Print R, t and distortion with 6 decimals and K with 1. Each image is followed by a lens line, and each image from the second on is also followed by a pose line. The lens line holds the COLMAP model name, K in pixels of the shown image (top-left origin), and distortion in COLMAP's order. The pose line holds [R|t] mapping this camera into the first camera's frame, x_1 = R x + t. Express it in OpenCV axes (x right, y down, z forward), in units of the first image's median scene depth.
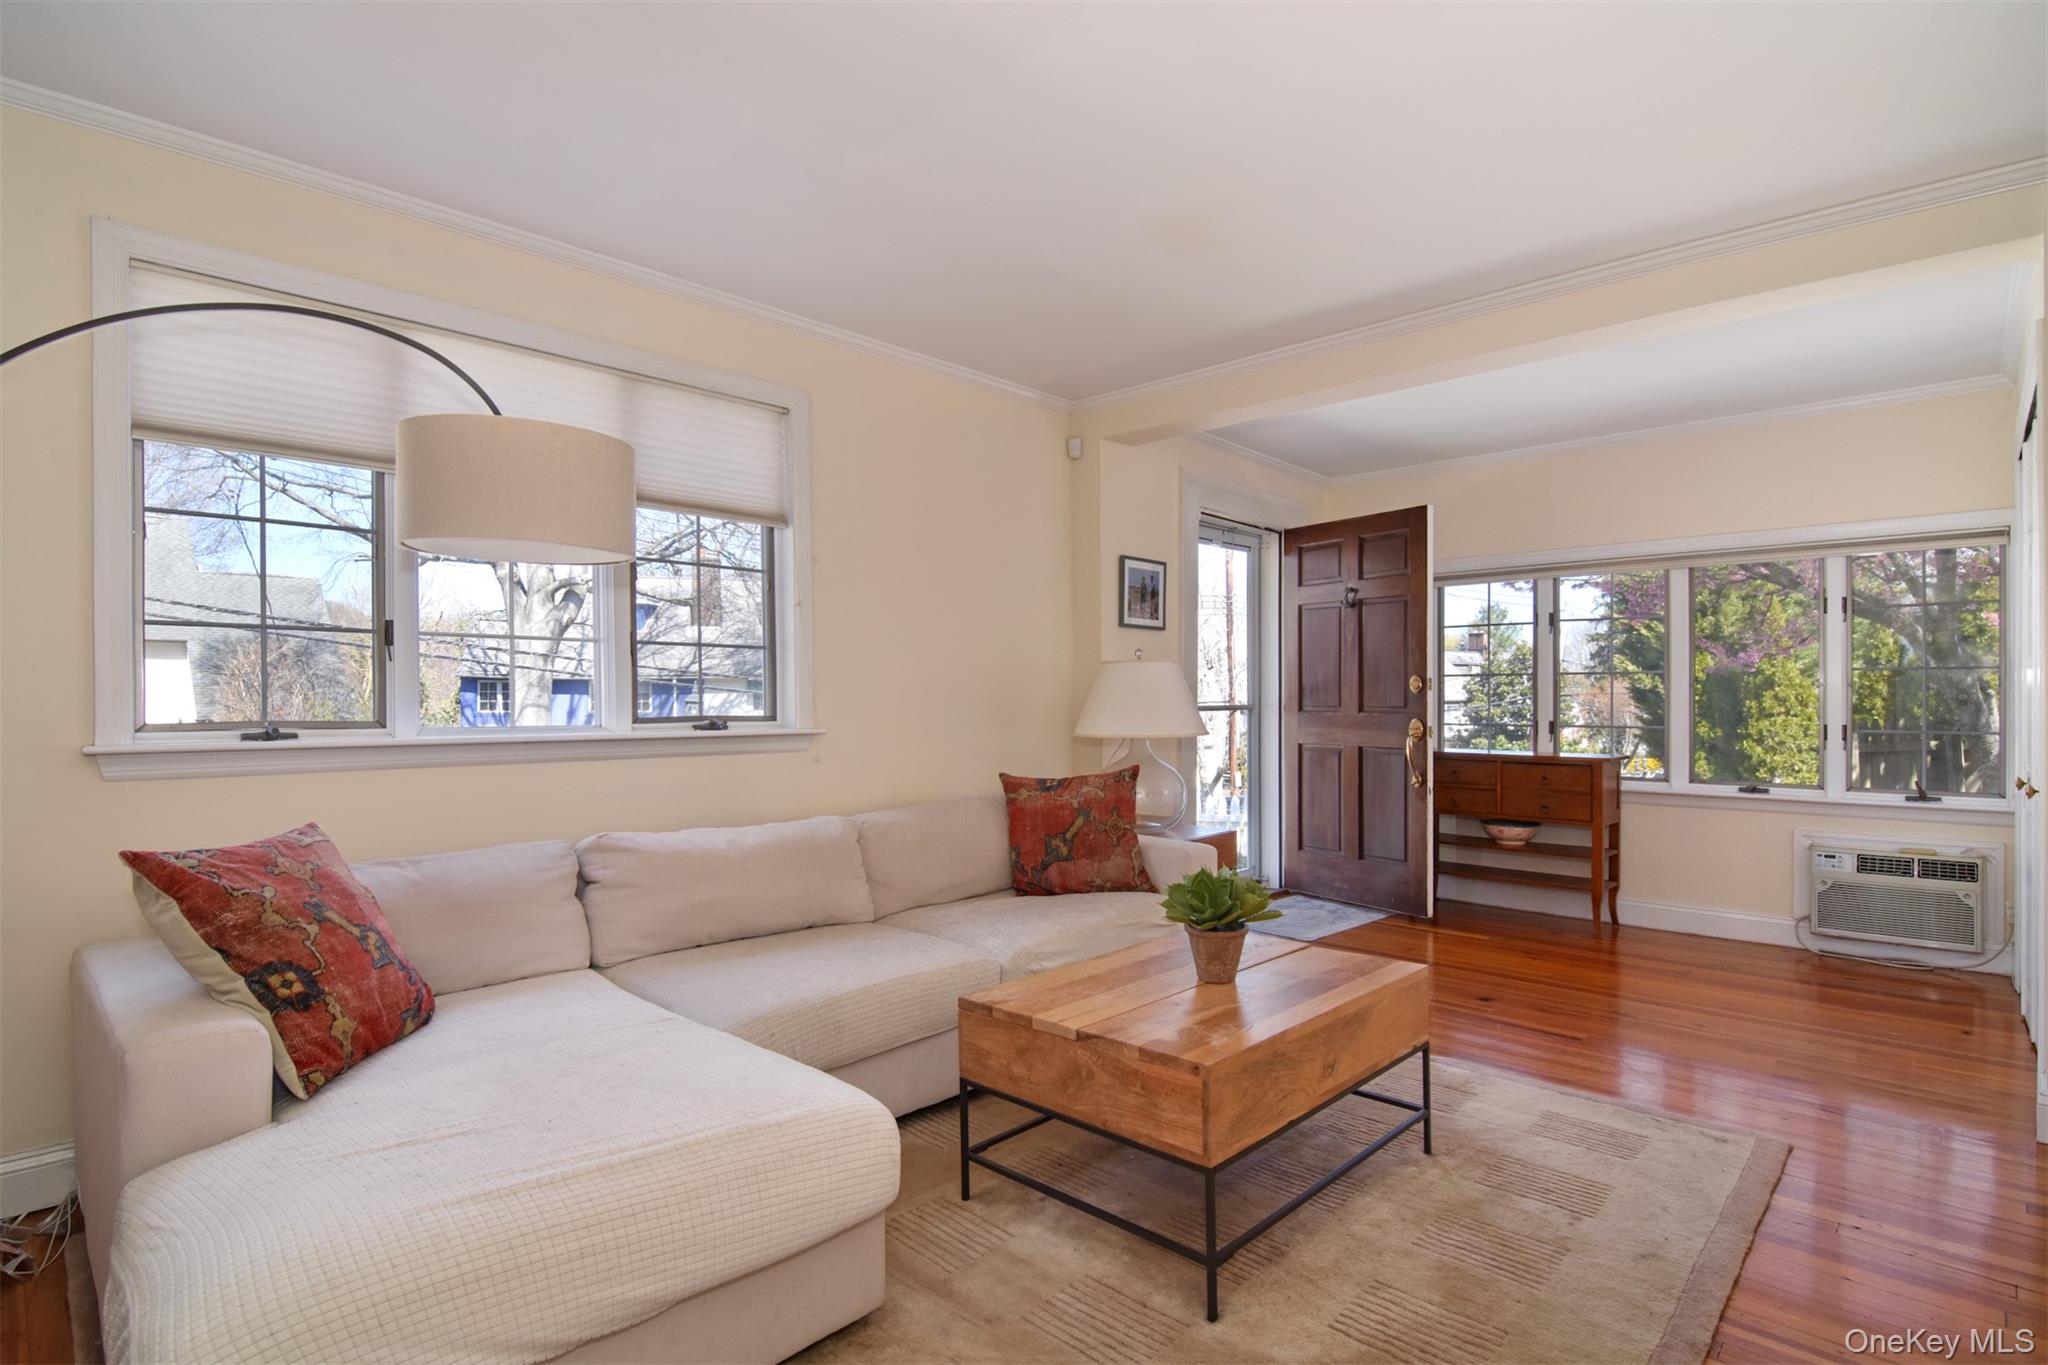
lens RADIAL K [[1015.4, 0, 1028.4], [0, 1015.4, 676.4], [0, 0, 1]] dist [-0.002818, -0.000452]
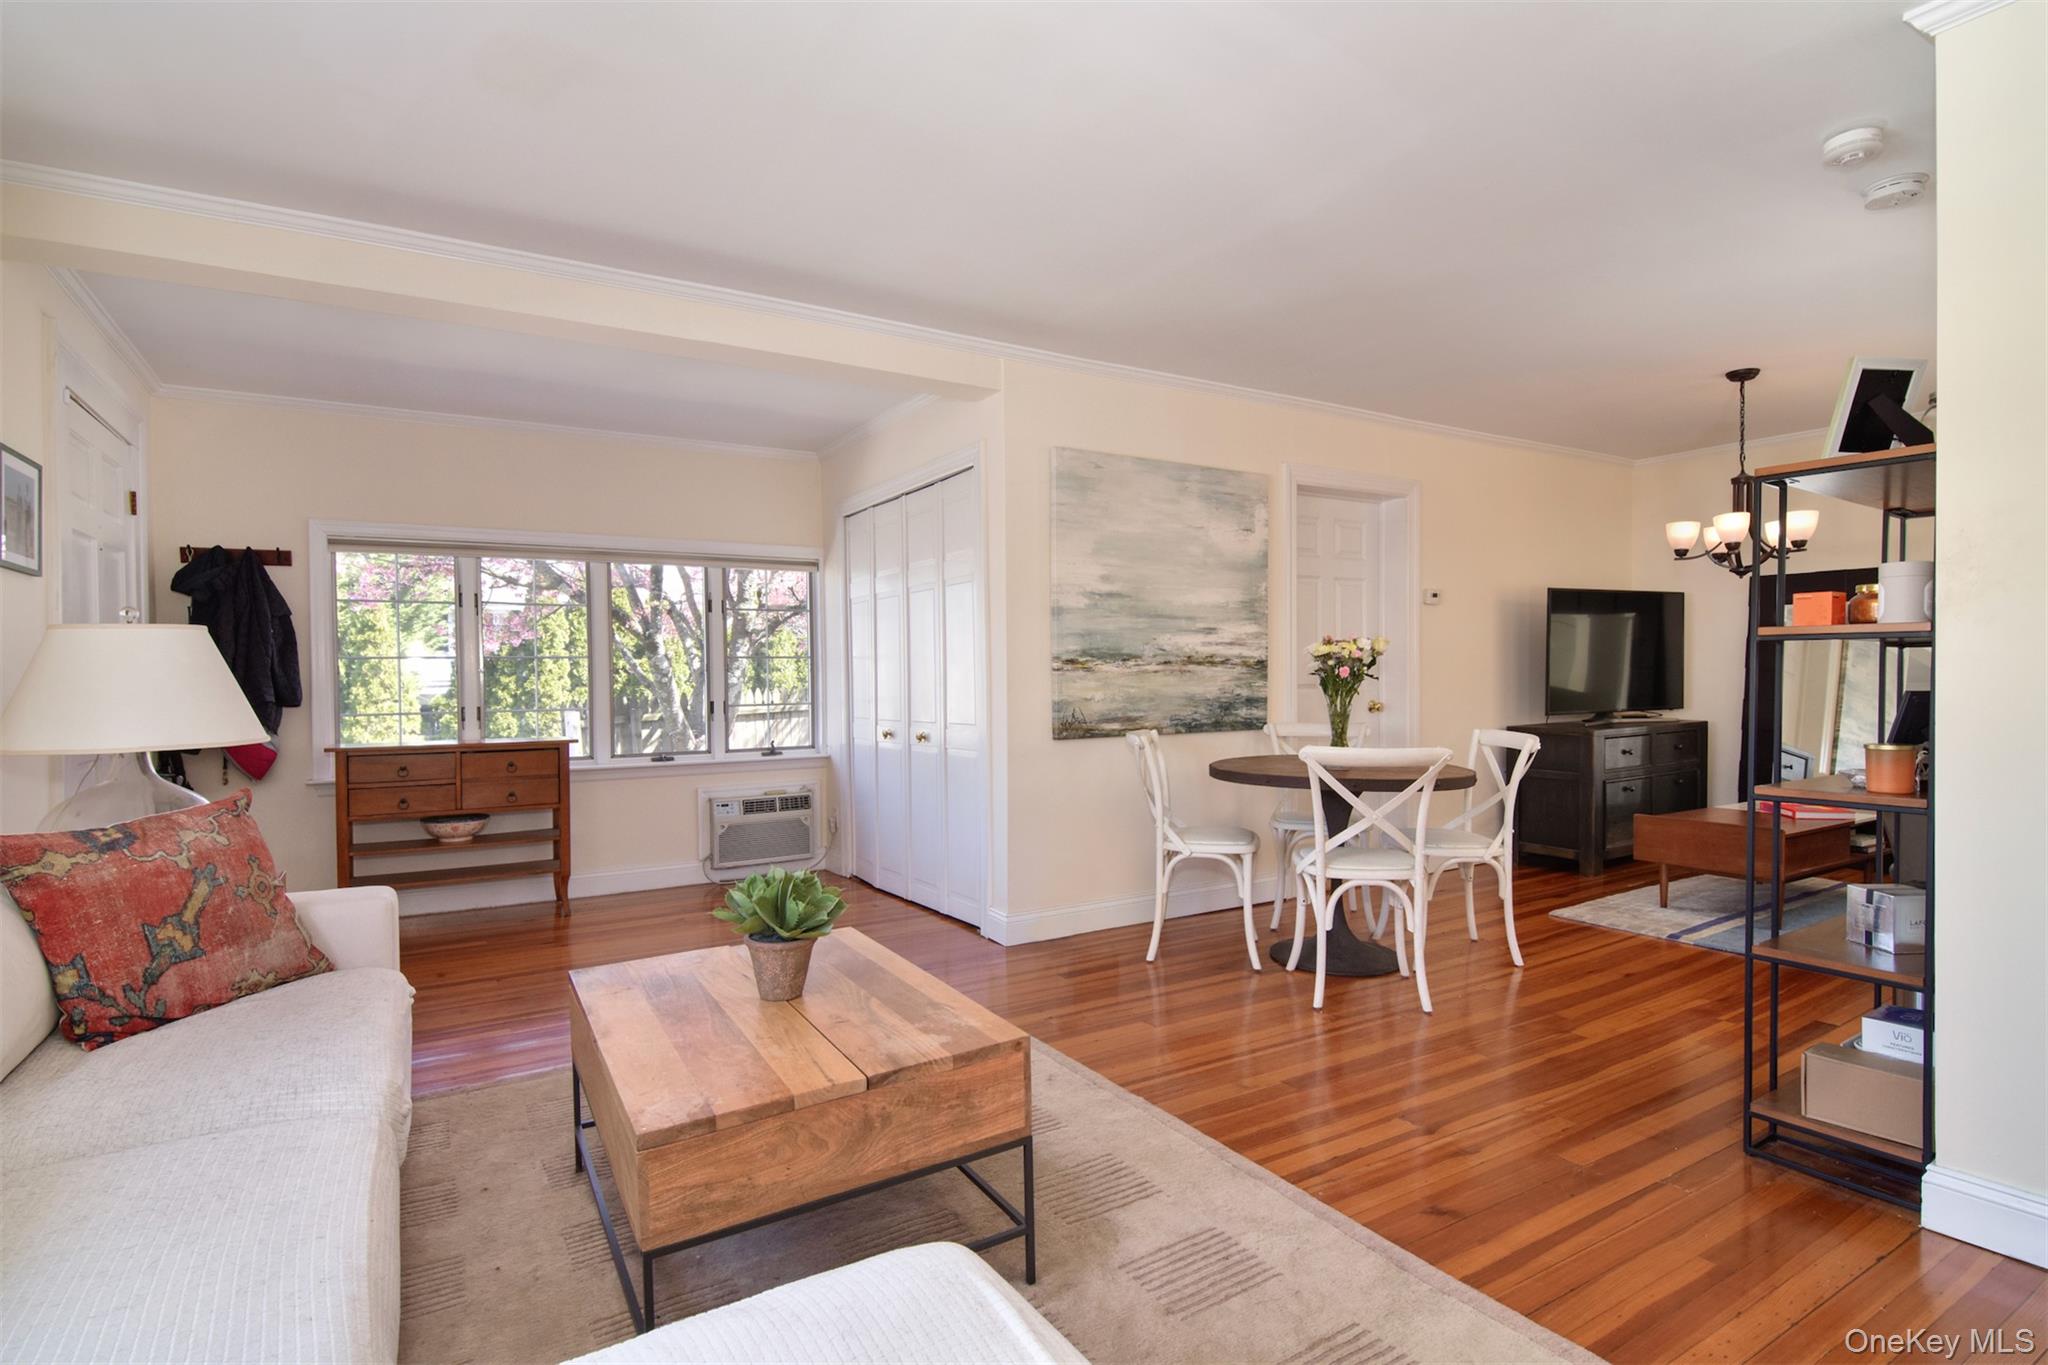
lens RADIAL K [[1015.4, 0, 1028.4], [0, 1015.4, 676.4], [0, 0, 1]] dist [-0.002818, -0.000452]
pose [[0.258577, -0.002090, 0.965988, -0.330049], [-0.008630, 0.999953, 0.004473, 0.007958], [-0.965952, -0.009493, 0.258547, 0.305349]]
